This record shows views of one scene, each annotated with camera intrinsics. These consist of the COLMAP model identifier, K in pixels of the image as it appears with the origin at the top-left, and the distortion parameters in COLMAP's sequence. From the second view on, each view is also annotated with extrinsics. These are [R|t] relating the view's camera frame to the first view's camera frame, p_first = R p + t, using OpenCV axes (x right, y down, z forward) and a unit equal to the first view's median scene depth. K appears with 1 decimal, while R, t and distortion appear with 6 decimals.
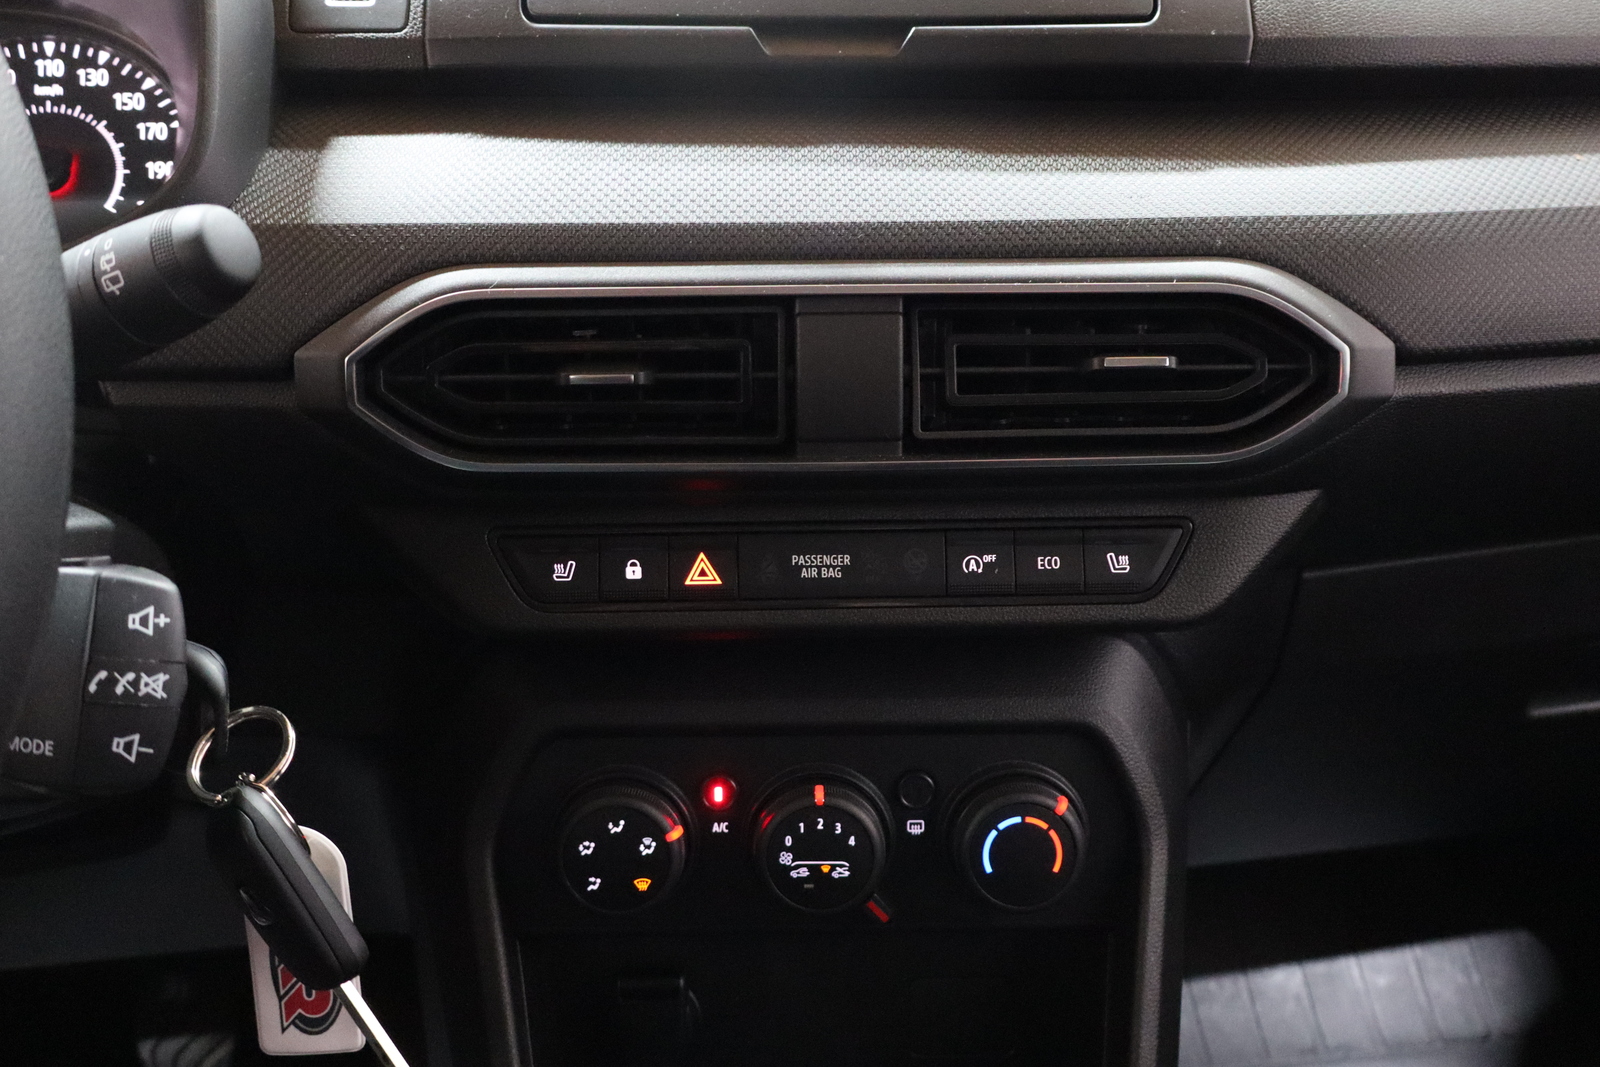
lens RADIAL K [[1844.7, 0, 800.0], [0, 1844.7, 533.5], [0, 0, 1]] dist [0.005594, 0.018595]
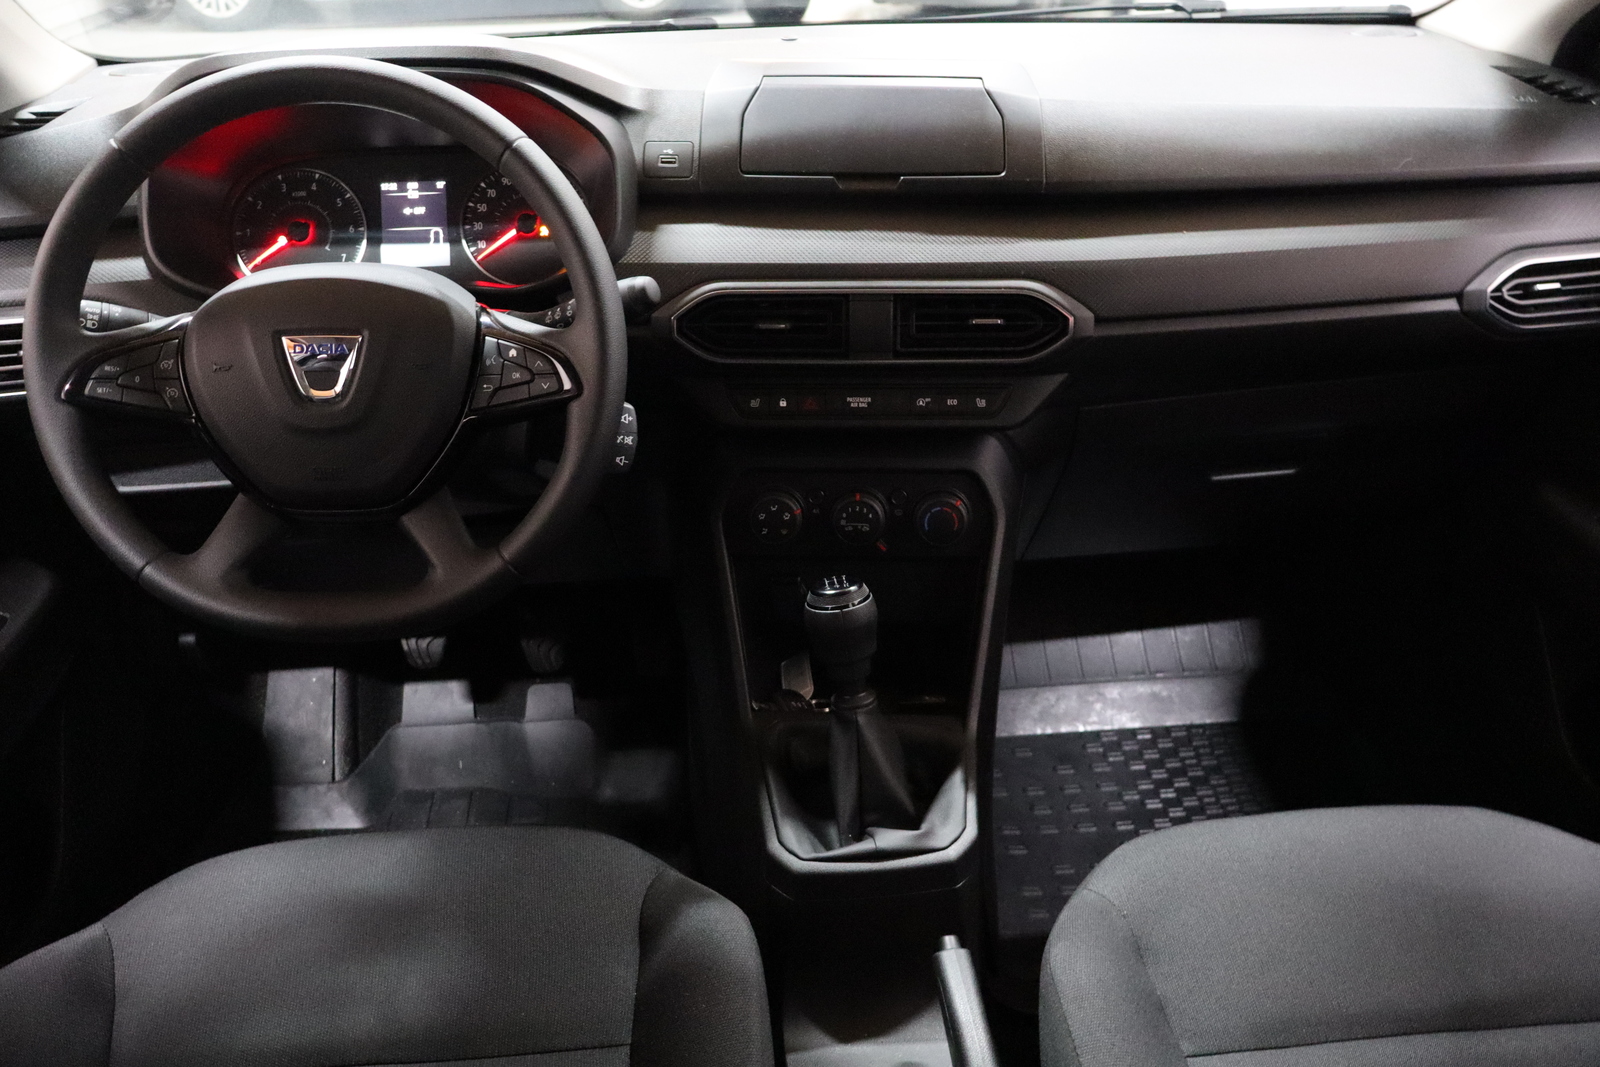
lens RADIAL K [[1328.3, 0, 800.0], [0, 1328.3, 533.5], [0, 0, 1]] dist [-0.000778, 0.000087]
pose [[0.998474, 0.018691, -0.051965, 0.028280], [-0.012348, 0.992721, 0.119804, -0.019813], [0.053826, -0.118979, 0.991437, -0.785255]]
